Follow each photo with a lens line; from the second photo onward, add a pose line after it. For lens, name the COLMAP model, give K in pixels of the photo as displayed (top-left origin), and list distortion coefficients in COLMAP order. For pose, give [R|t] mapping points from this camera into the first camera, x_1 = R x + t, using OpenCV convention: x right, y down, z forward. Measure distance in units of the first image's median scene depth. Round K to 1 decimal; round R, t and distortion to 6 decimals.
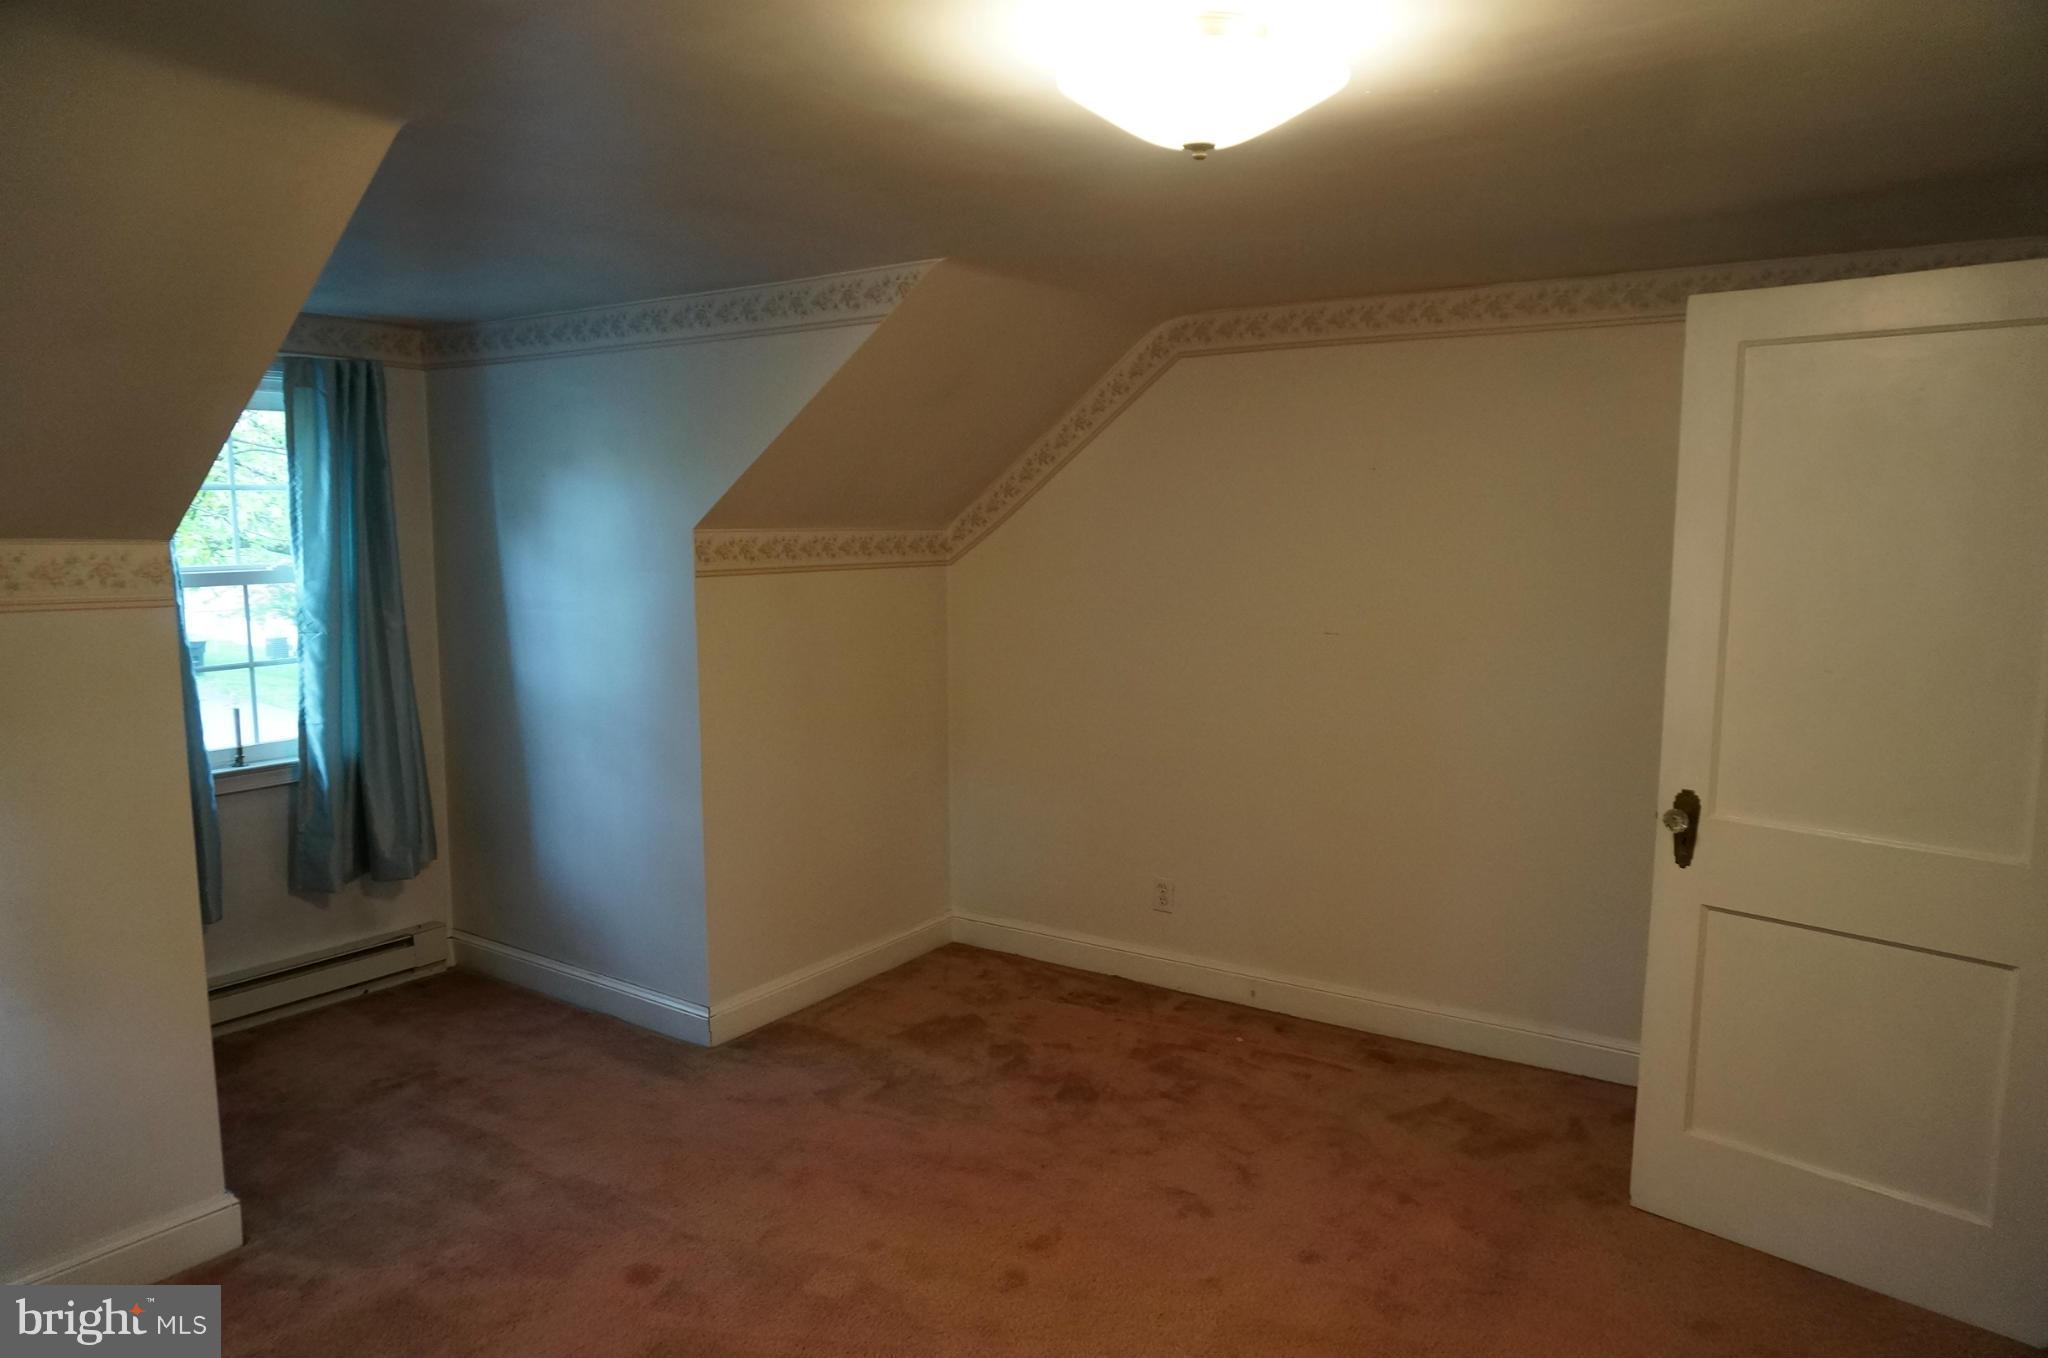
lens RADIAL K [[1363.5, 0, 1003.4], [0, 1363.5, 682.4], [0, 0, 1]] dist [-0.051187, 0.018638]
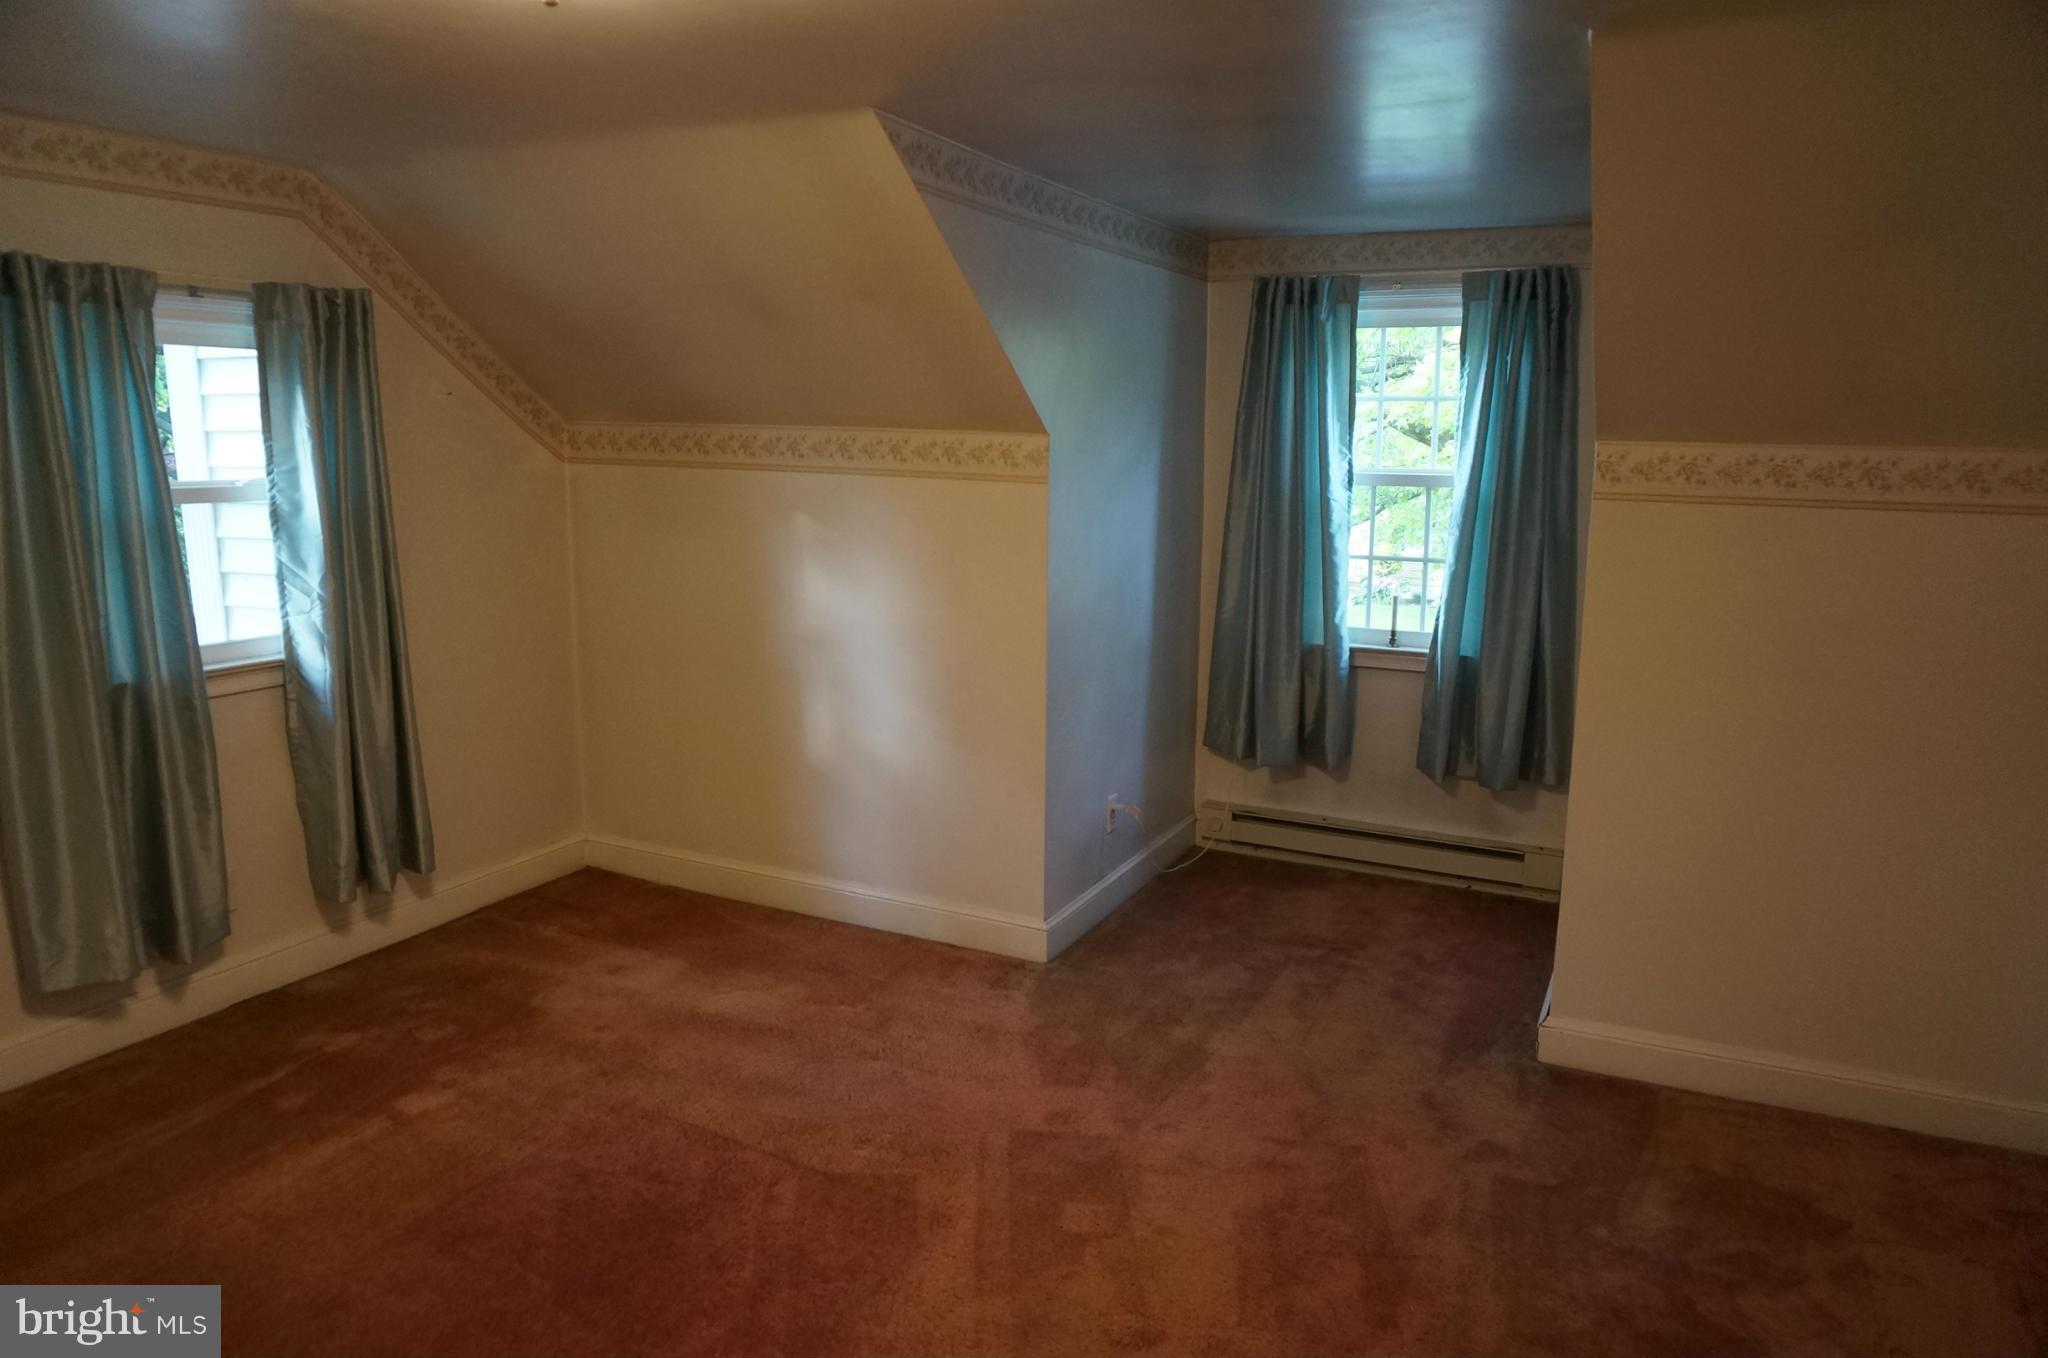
lens RADIAL K [[1363.5, 0, 1006.2], [0, 1363.5, 675.5], [0, 0, 1]] dist [-0.051187, 0.018638]
pose [[0.117941, 0.178327, -0.976877, 0.514794], [-0.124060, 0.978682, 0.163678, -0.061121], [0.985241, 0.101887, 0.137550, 0.526415]]
